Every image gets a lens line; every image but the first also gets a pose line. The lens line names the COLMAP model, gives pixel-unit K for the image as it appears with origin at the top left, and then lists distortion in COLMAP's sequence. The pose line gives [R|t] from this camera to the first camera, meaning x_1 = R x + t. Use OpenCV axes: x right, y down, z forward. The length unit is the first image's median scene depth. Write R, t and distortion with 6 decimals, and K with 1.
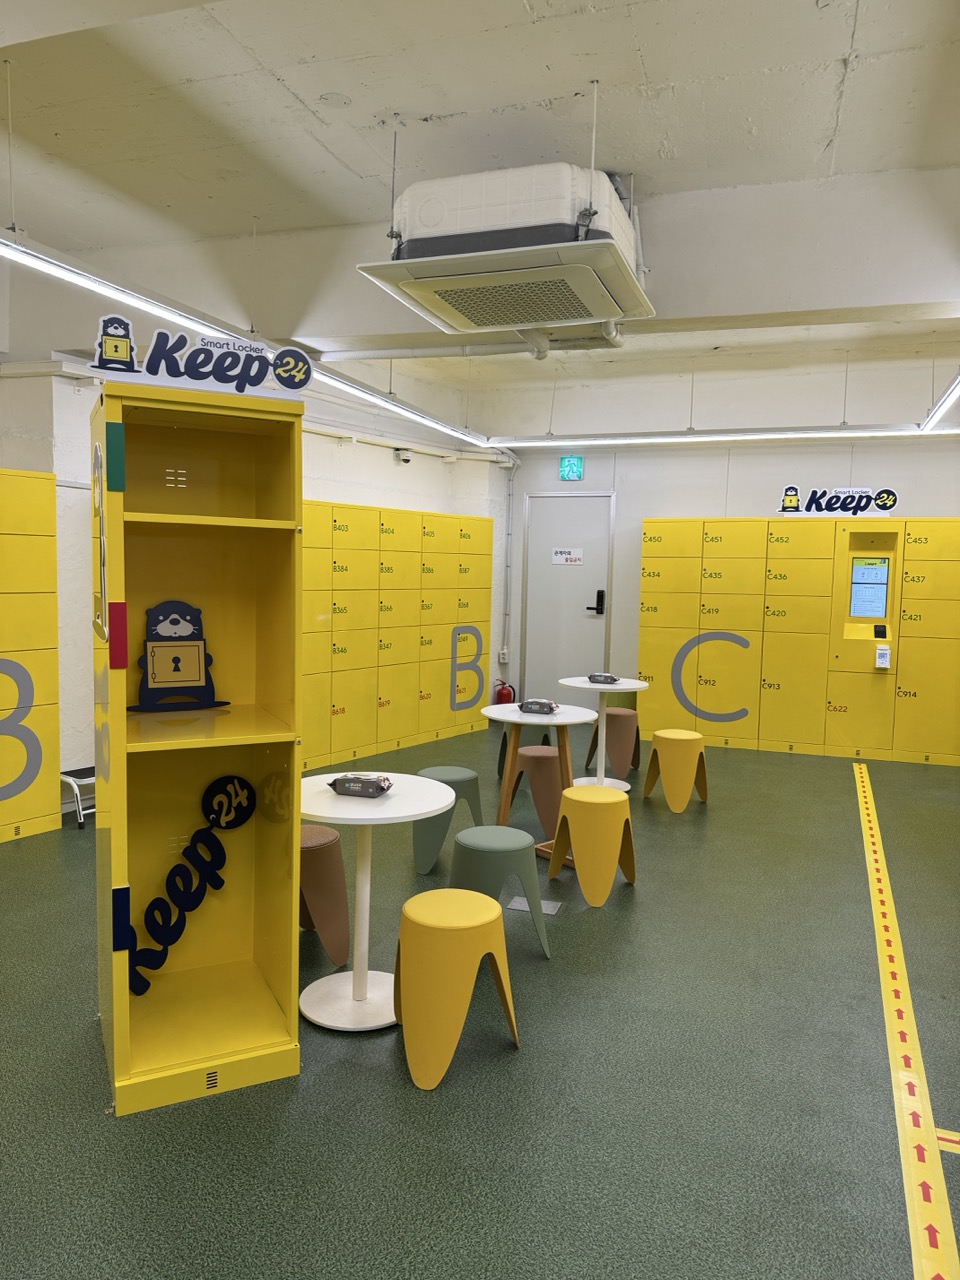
lens RADIAL K [[882.3, 0, 480.0], [0, 882.3, 640.0], [0, 0, 1]] dist [0.061310, -0.087240]
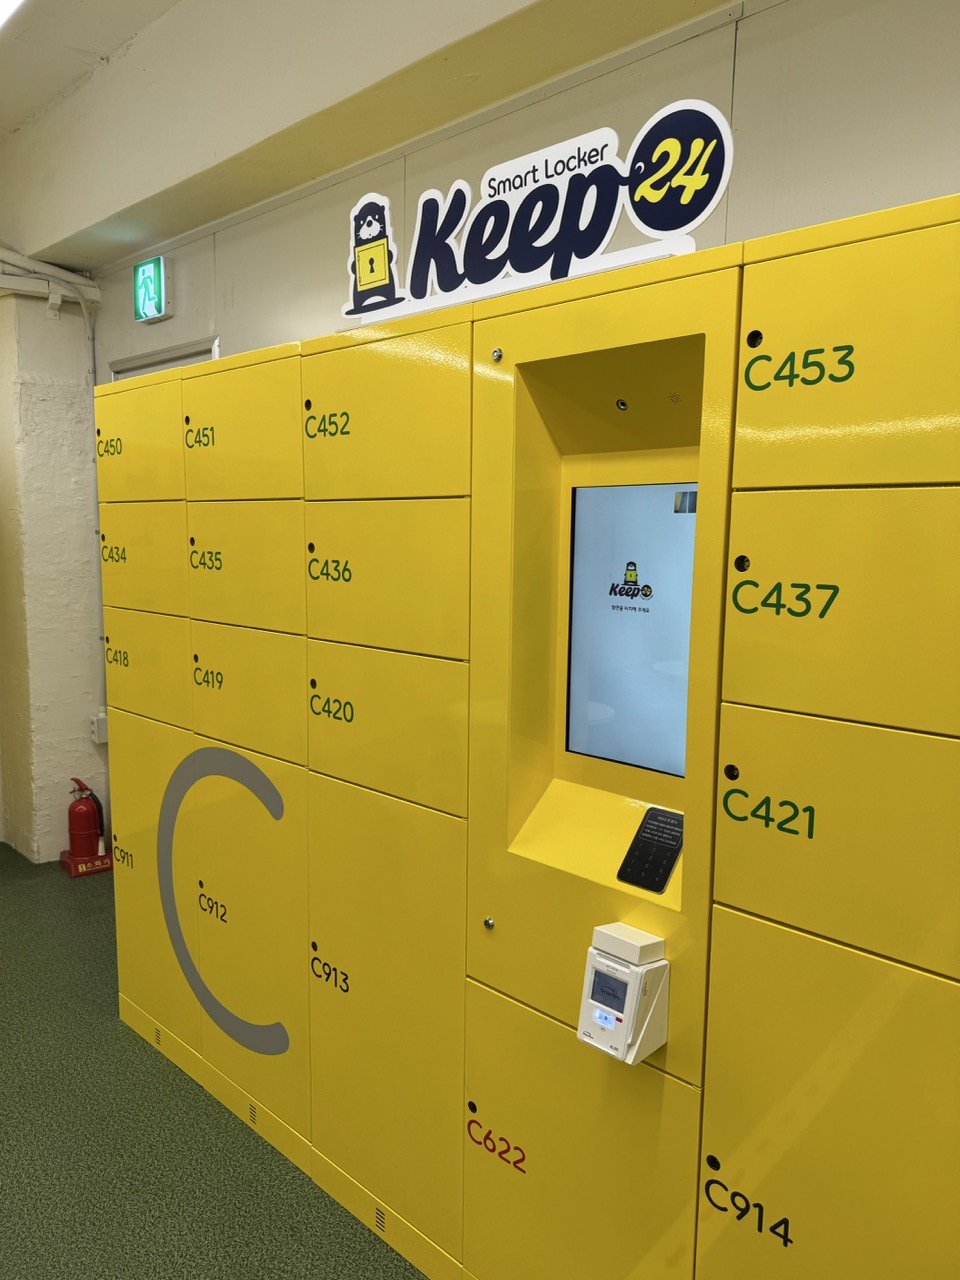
lens RADIAL K [[912.4, 0, 480.0], [0, 912.4, 640.0], [0, 0, 1]] dist [0.004227, 0.001600]
pose [[0.895554, 0.041249, -0.443036, 0.502923], [-0.022410, 0.998611, 0.047675, -0.065901], [0.444388, -0.032767, 0.895235, 0.796754]]
